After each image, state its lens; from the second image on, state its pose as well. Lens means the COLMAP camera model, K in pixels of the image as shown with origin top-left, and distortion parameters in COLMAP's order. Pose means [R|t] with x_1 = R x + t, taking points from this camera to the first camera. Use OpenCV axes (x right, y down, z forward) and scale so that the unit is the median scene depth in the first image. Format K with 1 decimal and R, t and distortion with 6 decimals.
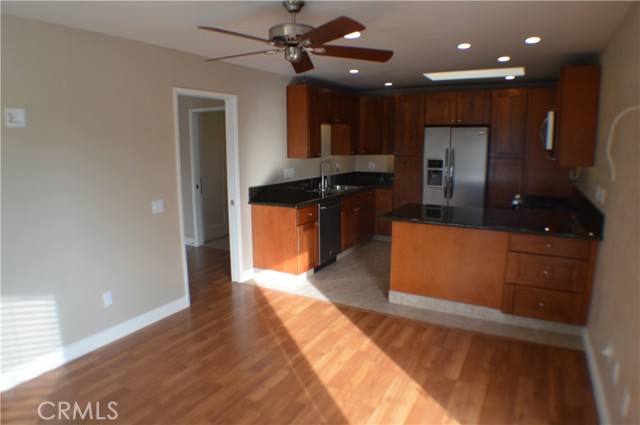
lens RADIAL K [[392.9, 0, 317.3], [0, 392.9, 206.8], [0, 0, 1]] dist [-0.124521, 0.026175]
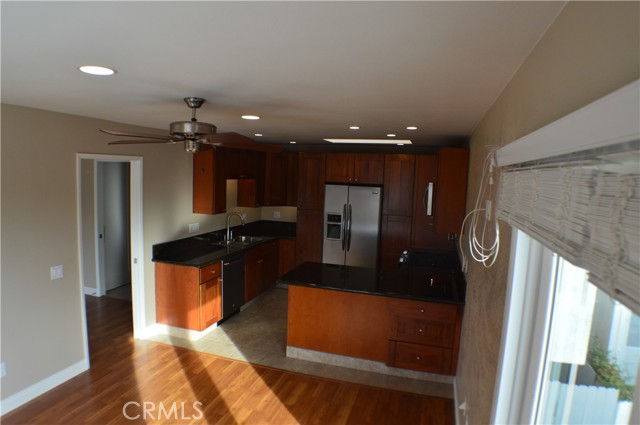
lens RADIAL K [[391.3, 0, 316.0], [0, 391.3, 210.3], [0, 0, 1]] dist [-0.120514, 0.022888]
pose [[0.976898, 0.018844, 0.212873, 0.027505], [-0.005572, 0.998012, -0.062773, -0.081935], [-0.213633, 0.060137, 0.975061, -0.068214]]
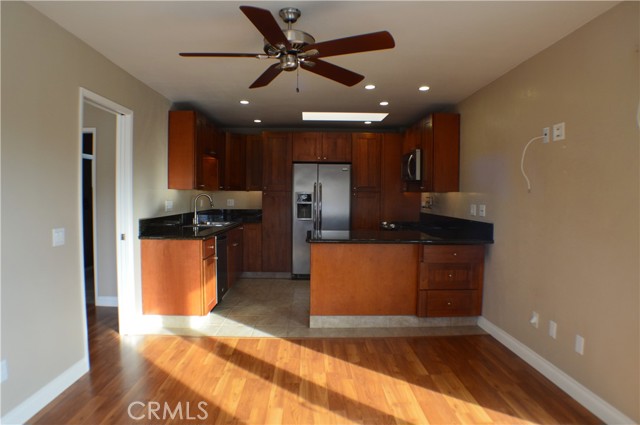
lens RADIAL K [[391.3, 0, 316.0], [0, 391.3, 210.3], [0, 0, 1]] dist [-0.120514, 0.022888]
pose [[0.858842, -0.007721, 0.512183, -0.276000], [0.069973, 0.992282, -0.102374, 0.044192], [-0.507439, 0.123762, 0.852753, 0.098395]]
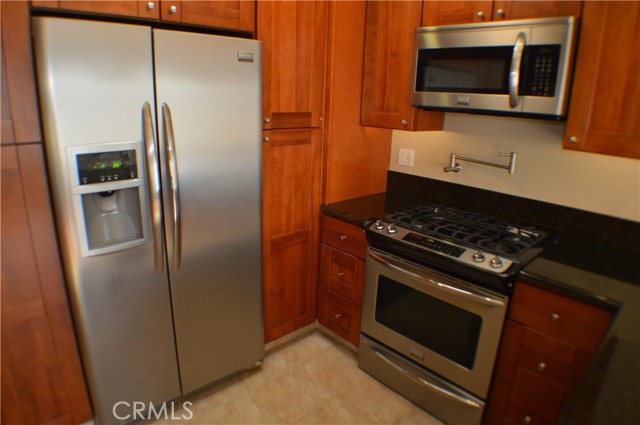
lens RADIAL K [[392.9, 0, 317.3], [0, 392.9, 206.8], [0, 0, 1]] dist [-0.124521, 0.026175]
pose [[0.309877, -0.242804, 0.919251, 0.135827], [0.121661, 0.969020, 0.214938, -0.156080], [-0.942961, 0.045233, 0.329817, 0.999285]]
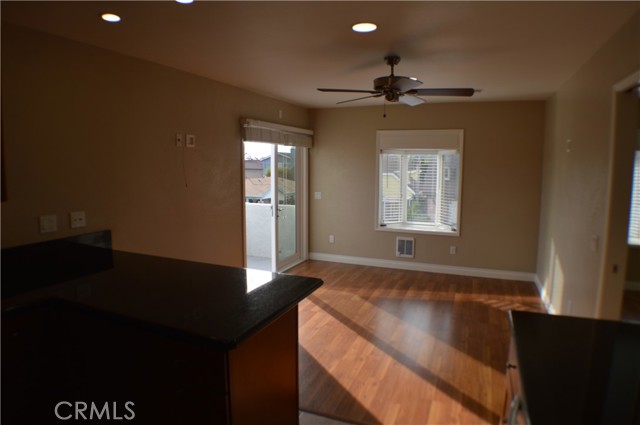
lens RADIAL K [[391.3, 0, 316.0], [0, 391.3, 210.3], [0, 0, 1]] dist [-0.120514, 0.022888]
pose [[-0.993455, 0.016876, -0.112969, 0.194010], [-0.014815, 0.961633, 0.273938, -0.206219], [0.113257, 0.273819, -0.955090, 1.282725]]
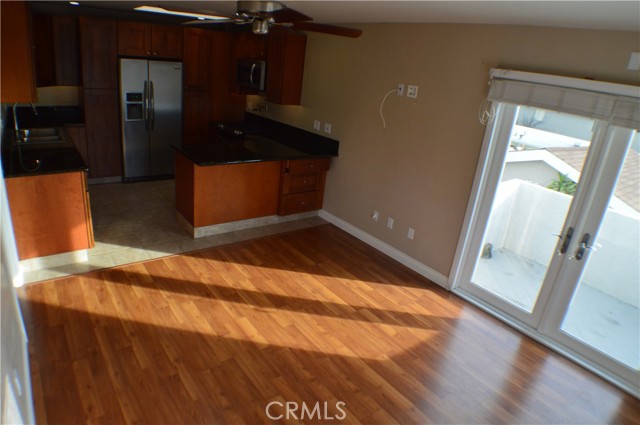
lens RADIAL K [[391.3, 0, 316.0], [0, 391.3, 210.3], [0, 0, 1]] dist [-0.120514, 0.022888]
pose [[0.386399, -0.281528, 0.878316, -0.556466], [0.041423, 0.956613, 0.288401, -0.118147], [-0.921401, -0.075056, 0.381296, 0.244195]]
